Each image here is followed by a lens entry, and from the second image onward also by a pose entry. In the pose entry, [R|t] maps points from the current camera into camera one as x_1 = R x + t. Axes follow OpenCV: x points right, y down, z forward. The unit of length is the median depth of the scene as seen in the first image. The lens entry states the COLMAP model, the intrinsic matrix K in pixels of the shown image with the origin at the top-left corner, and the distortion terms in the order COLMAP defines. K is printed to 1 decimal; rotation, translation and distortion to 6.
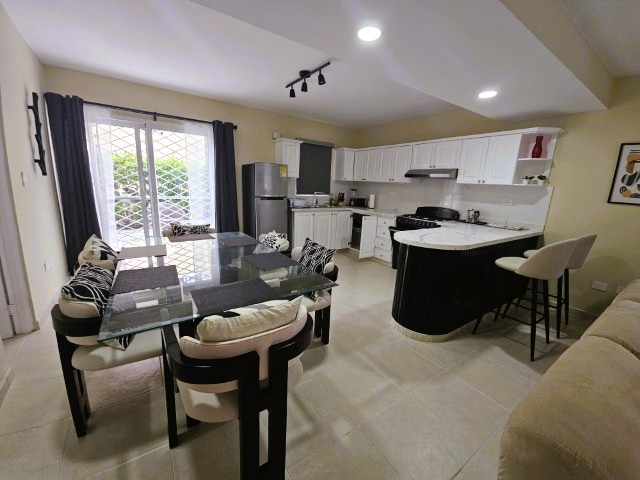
lens RADIAL K [[259.6, 0, 320.0], [0, 259.6, 240.0], [0, 0, 1]] dist [0.012395, -0.010279]
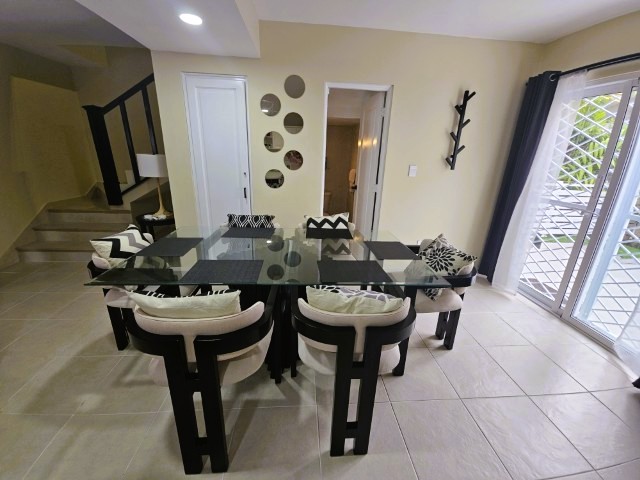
lens RADIAL K [[259.6, 0, 320.0], [0, 259.6, 240.0], [0, 0, 1]] dist [0.012395, -0.010279]
pose [[-0.488548, 0.204052, -0.848341, 0.132752], [-0.238179, 0.904157, 0.354641, -0.145792], [0.839399, 0.375316, -0.393124, 0.665561]]
